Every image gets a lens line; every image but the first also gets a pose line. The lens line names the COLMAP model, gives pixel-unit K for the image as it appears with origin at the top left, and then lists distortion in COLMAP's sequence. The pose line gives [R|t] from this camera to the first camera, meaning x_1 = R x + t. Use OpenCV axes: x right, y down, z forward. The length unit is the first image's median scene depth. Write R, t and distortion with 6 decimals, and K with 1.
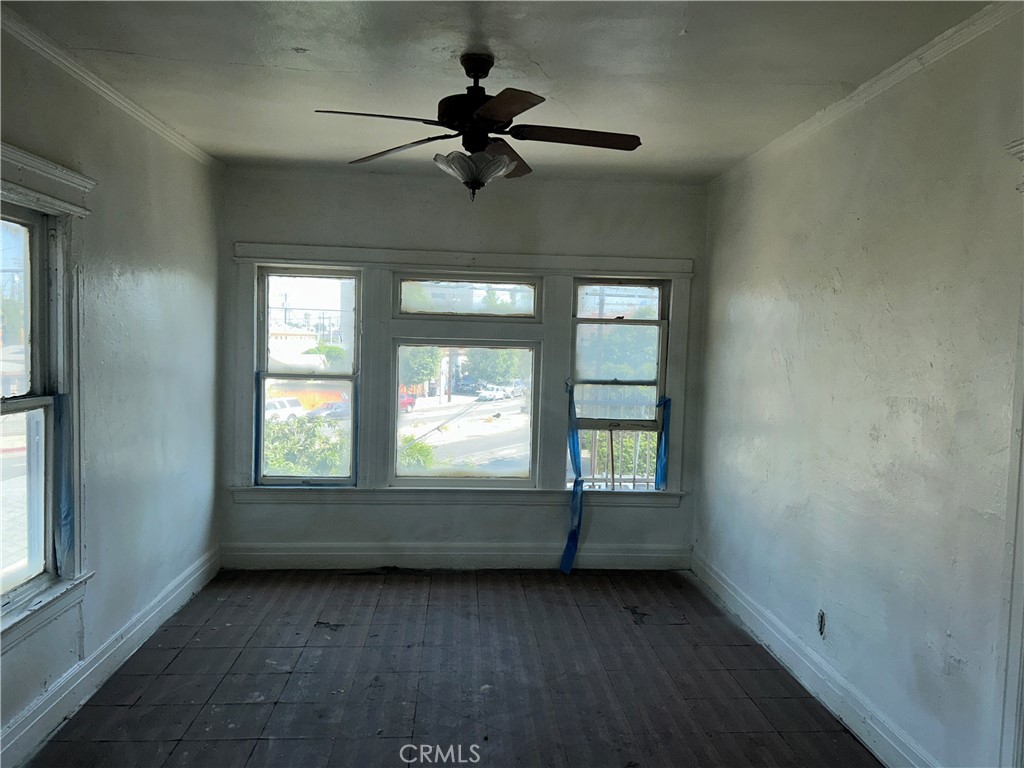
lens RADIAL K [[696.6, 0, 508.7], [0, 696.6, 375.6], [0, 0, 1]] dist [0.033230, -0.018624]
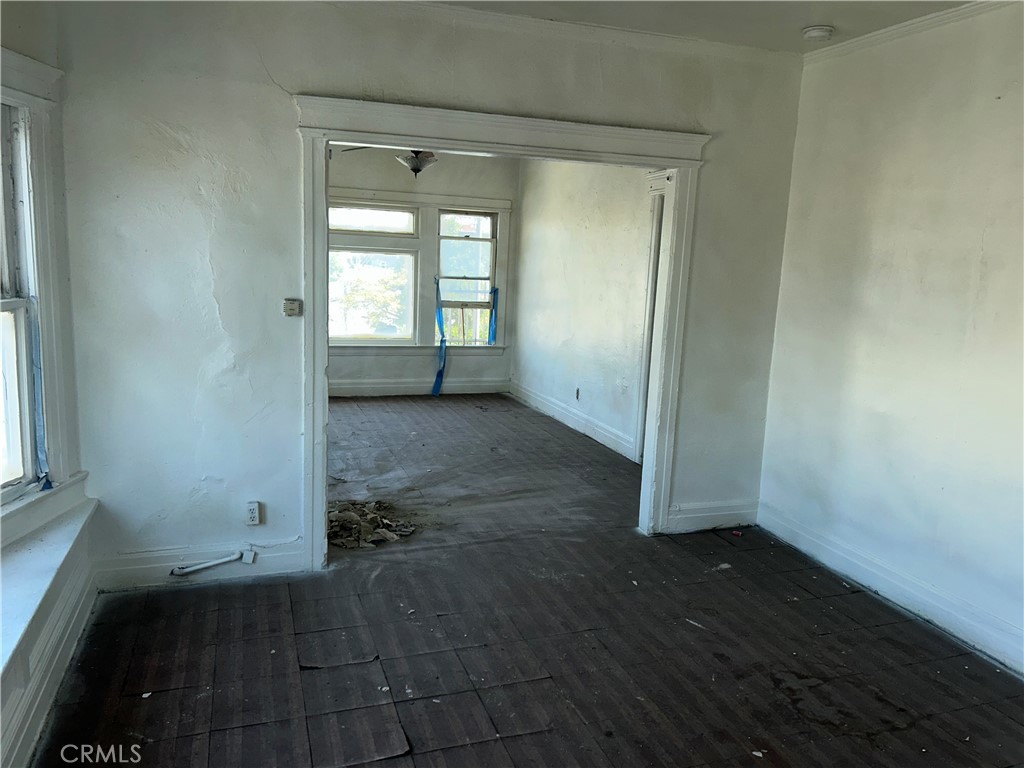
lens RADIAL K [[766.4, 0, 513.1], [0, 766.4, 385.1], [0, 0, 1]] dist [0.053213, -0.062632]
pose [[0.954549, -0.030116, 0.296528, -0.269396], [-0.005447, 0.992953, 0.118380, 0.045225], [-0.298004, -0.114615, 0.947659, -0.721822]]
